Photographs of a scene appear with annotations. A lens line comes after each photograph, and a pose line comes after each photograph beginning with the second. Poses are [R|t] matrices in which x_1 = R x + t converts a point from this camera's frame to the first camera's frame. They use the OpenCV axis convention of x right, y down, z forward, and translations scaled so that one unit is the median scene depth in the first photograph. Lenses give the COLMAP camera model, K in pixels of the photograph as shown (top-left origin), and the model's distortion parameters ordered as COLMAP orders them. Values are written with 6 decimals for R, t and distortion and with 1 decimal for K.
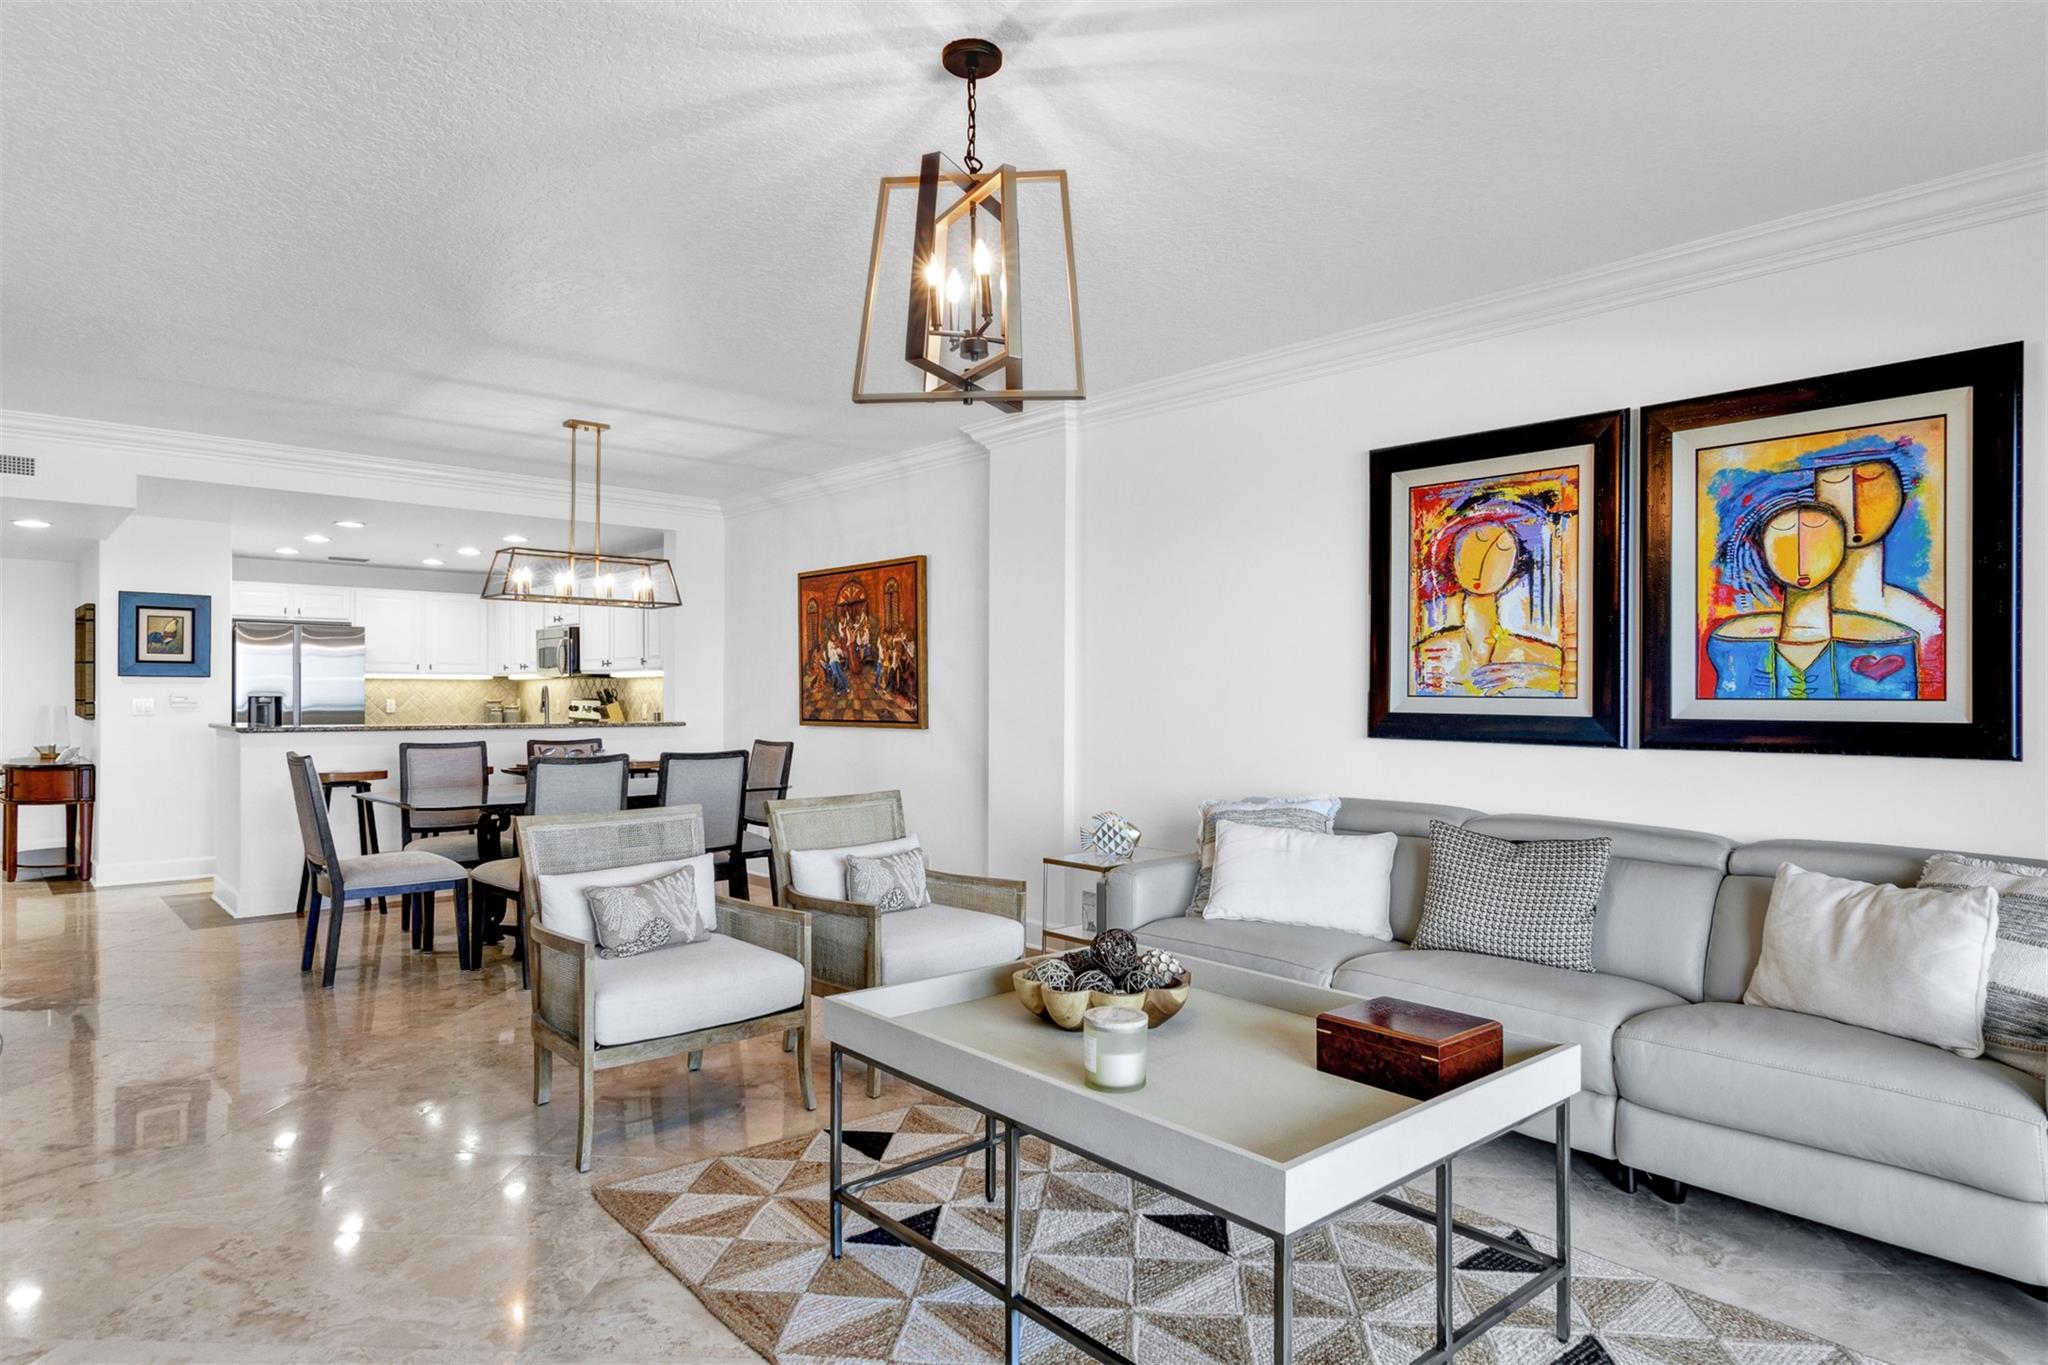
lens RADIAL K [[1170.4, 0, 1036.3], [0, 1170.4, 690.4], [0, 0, 1]] dist [0.001002, 0.001570]
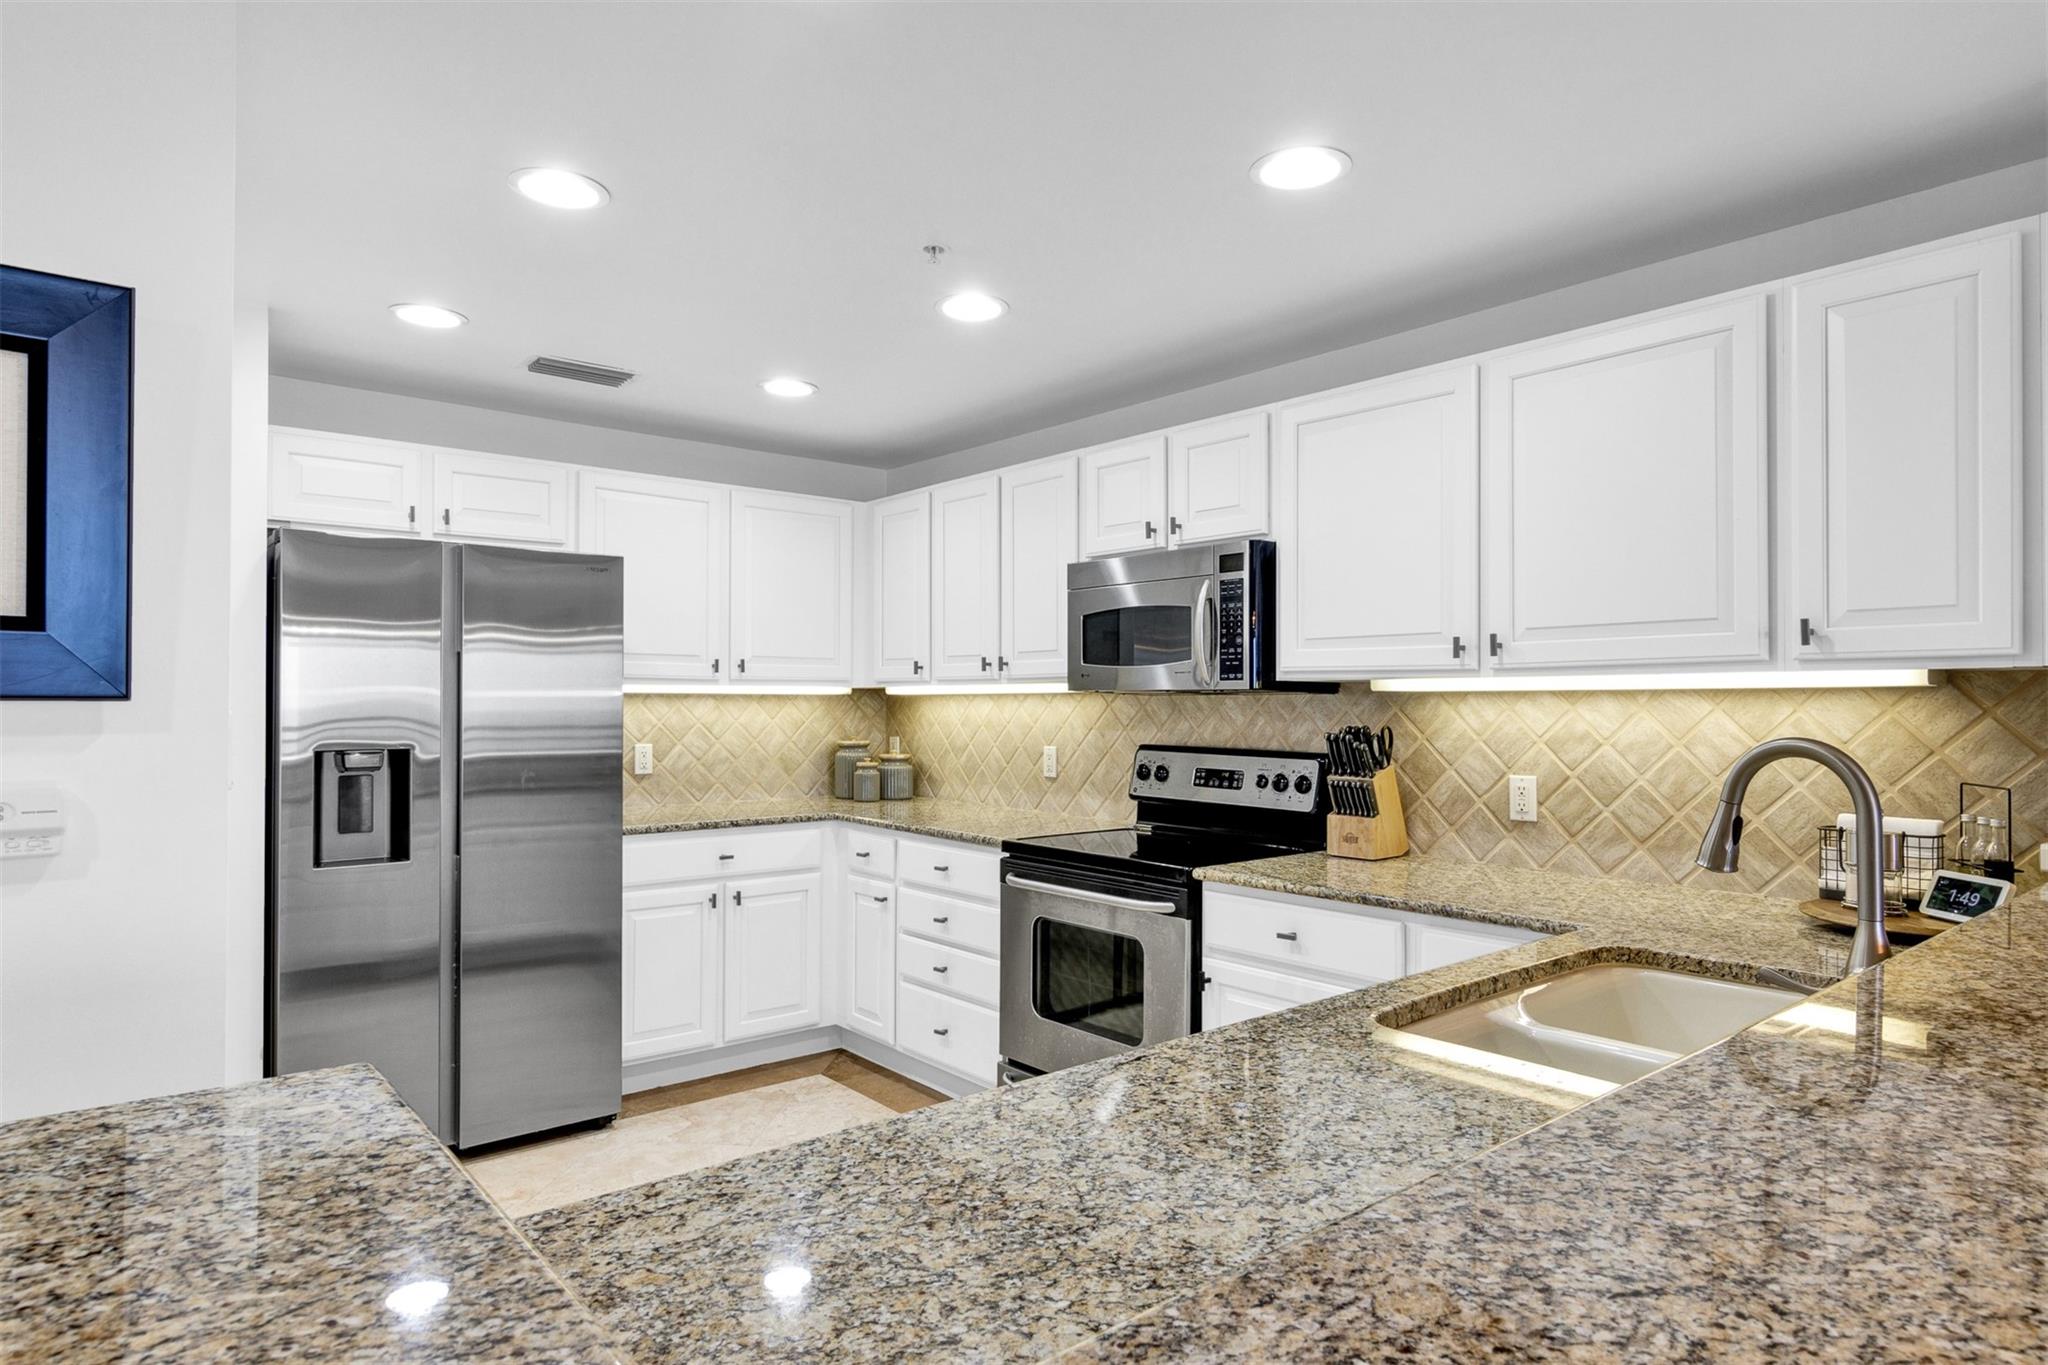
lens RADIAL K [[1170.4, 0, 1036.3], [0, 1170.4, 690.4], [0, 0, 1]] dist [0.001002, 0.001570]
pose [[0.999374, -0.001780, -0.035339, -0.443006], [0.001557, 0.999979, -0.006336, -0.009526], [0.035349, 0.006277, 0.999355, 0.655297]]
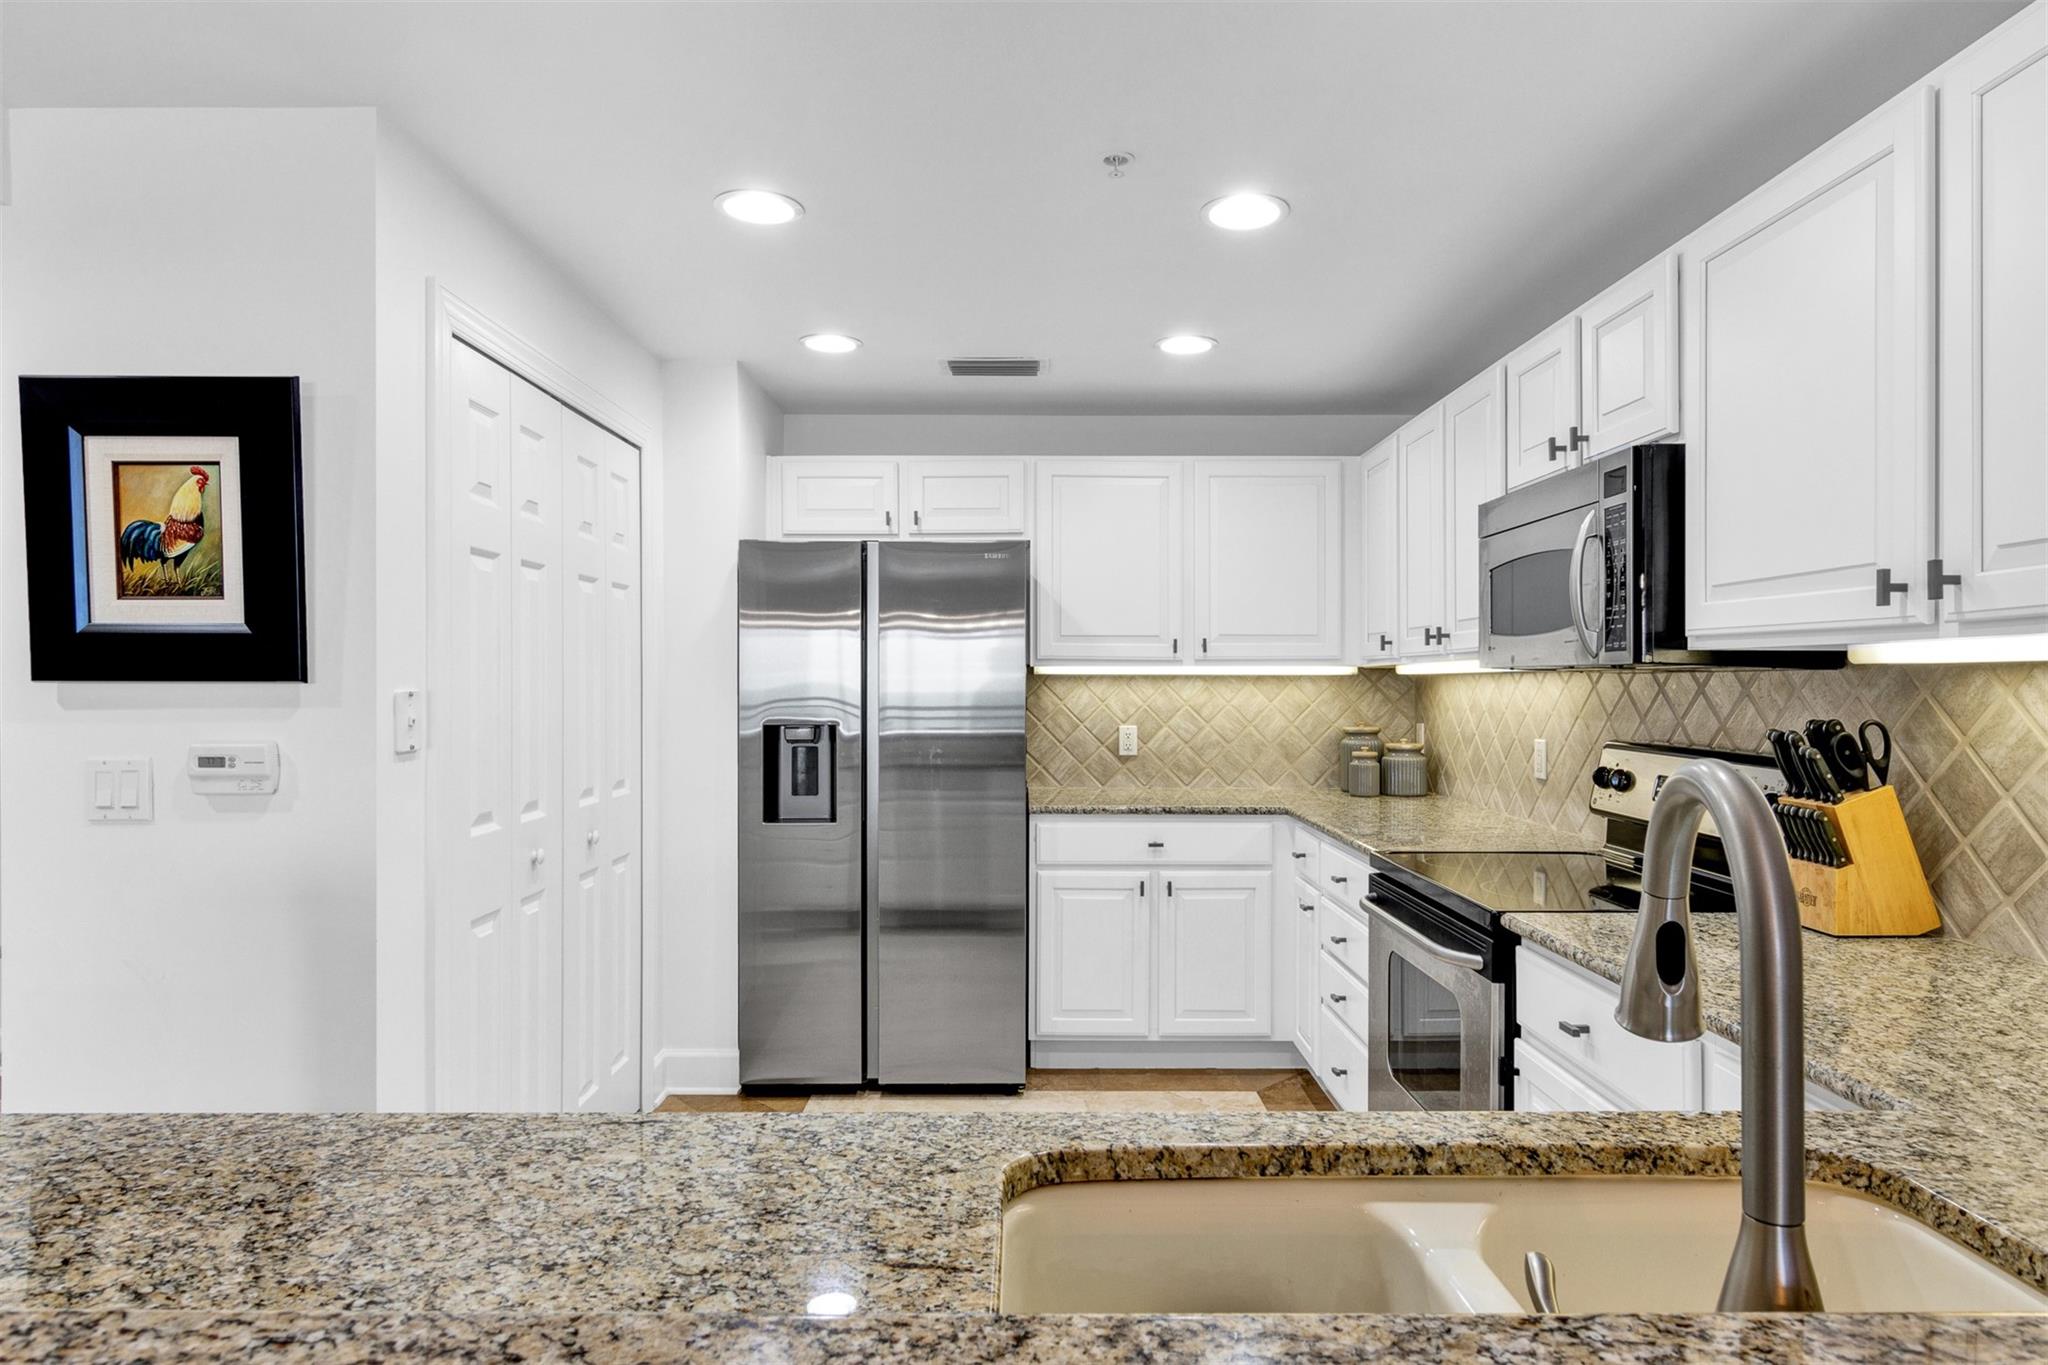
lens RADIAL K [[1184.8, 0, 1024.0], [0, 1184.8, 682.5], [0, 0, 1]] dist [-0.001834, -0.000362]
pose [[0.739418, -0.003916, -0.673235, -0.327105], [0.005398, 0.999985, 0.000112, -0.008810], [0.673225, -0.003717, 0.739429, 0.738780]]
